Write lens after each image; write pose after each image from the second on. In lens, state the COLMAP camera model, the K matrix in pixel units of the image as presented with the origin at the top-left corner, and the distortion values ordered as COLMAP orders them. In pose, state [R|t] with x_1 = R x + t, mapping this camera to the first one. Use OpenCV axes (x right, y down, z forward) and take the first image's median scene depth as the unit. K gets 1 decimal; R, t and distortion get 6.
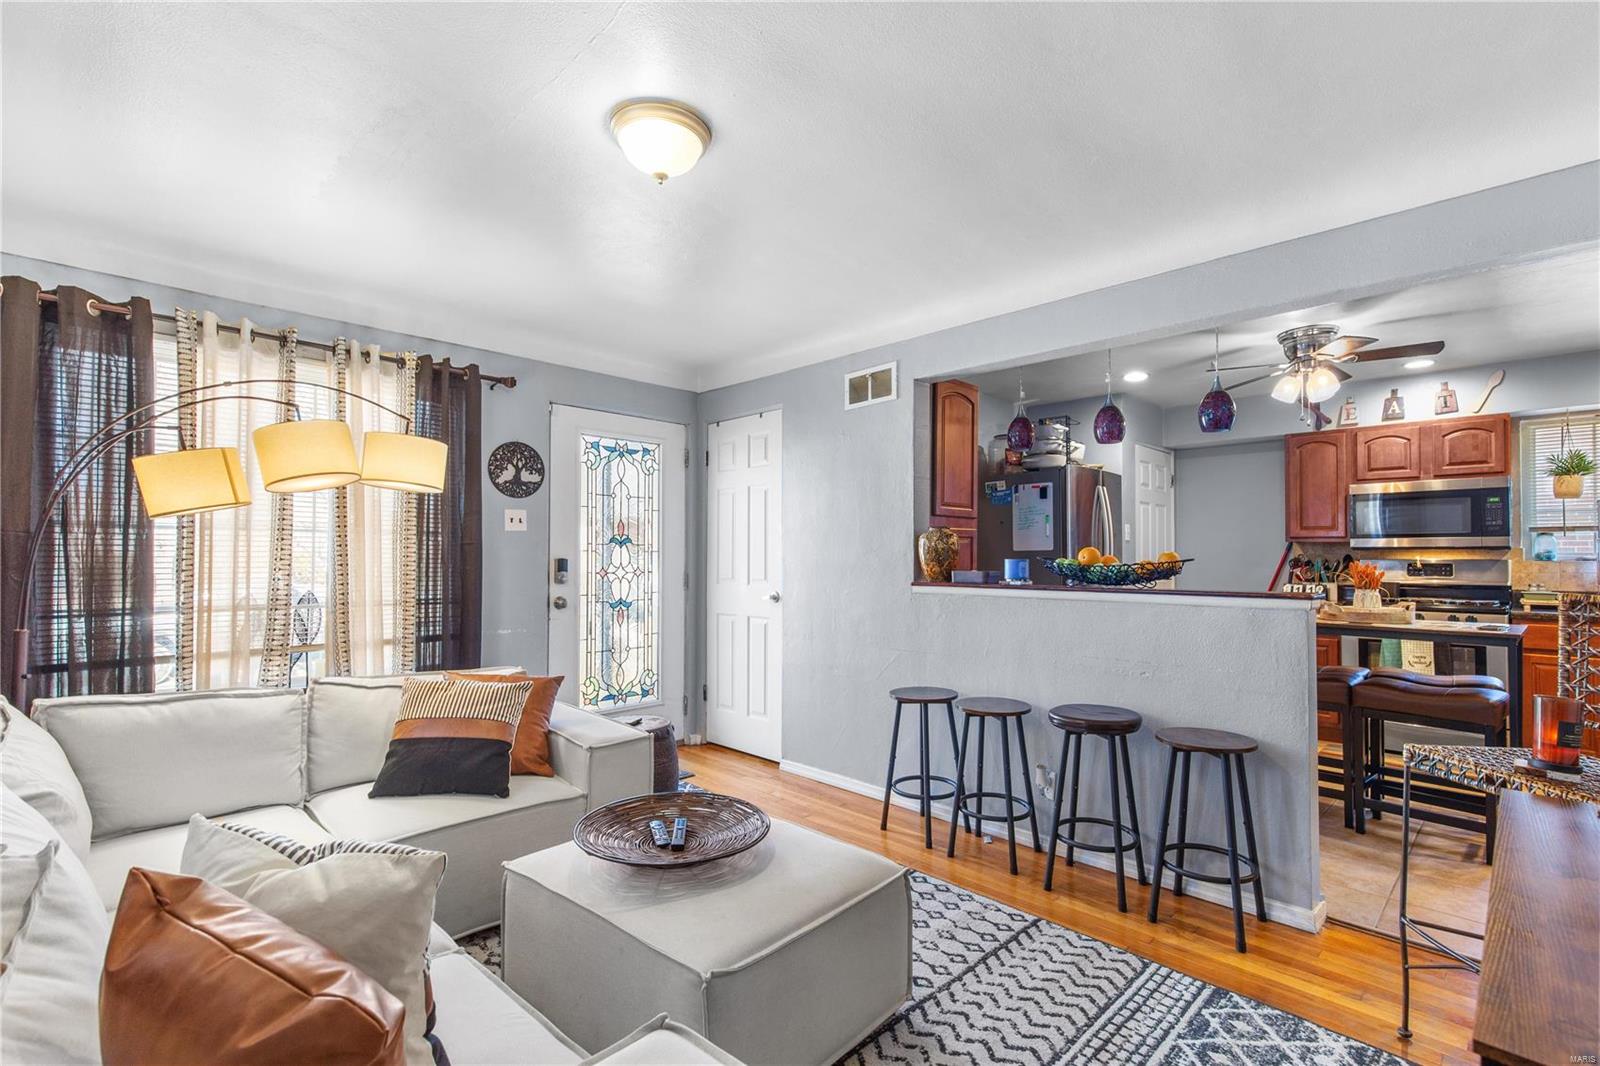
lens RADIAL K [[734.7, 0, 799.9], [0, 734.7, 544.4], [0, 0, 1]] dist [0.006106, 0.000242]
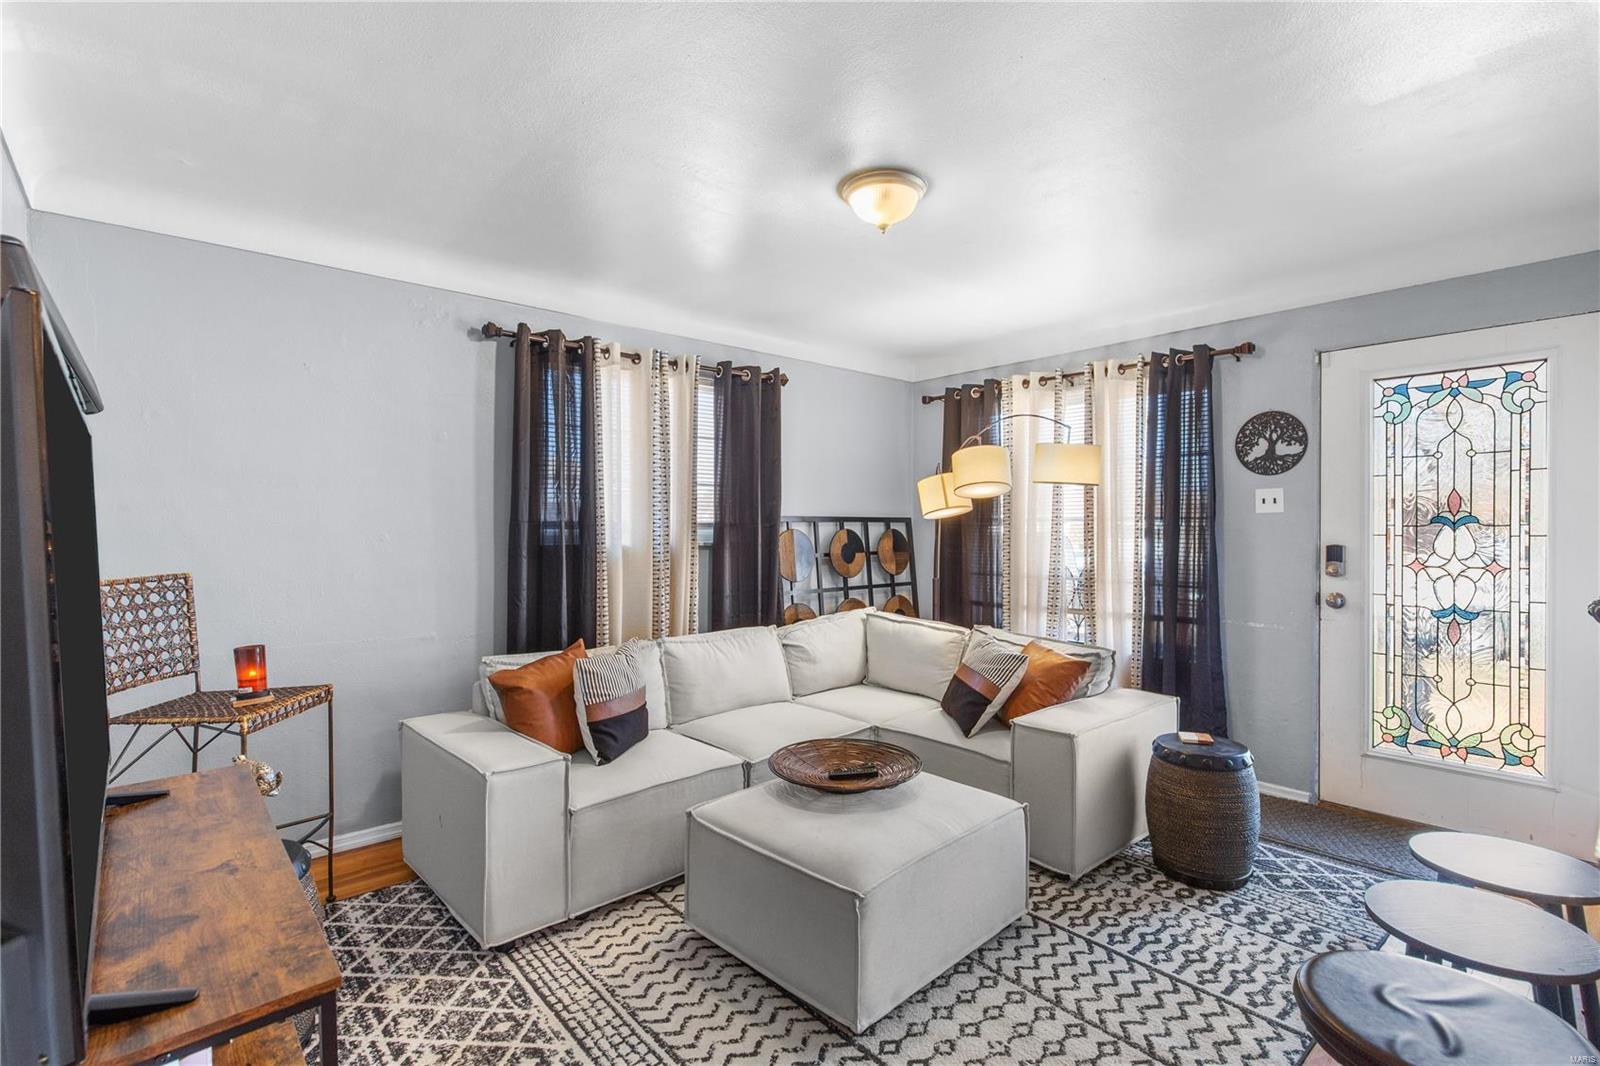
lens RADIAL K [[734.7, 0, 807.3], [0, 734.7, 536.2], [0, 0, 1]] dist [0.006106, 0.000242]
pose [[-0.048175, 0.002957, -0.998835, 0.524891], [0.014728, 0.999889, 0.002249, -0.000615], [0.998730, -0.014603, -0.048213, 0.491722]]
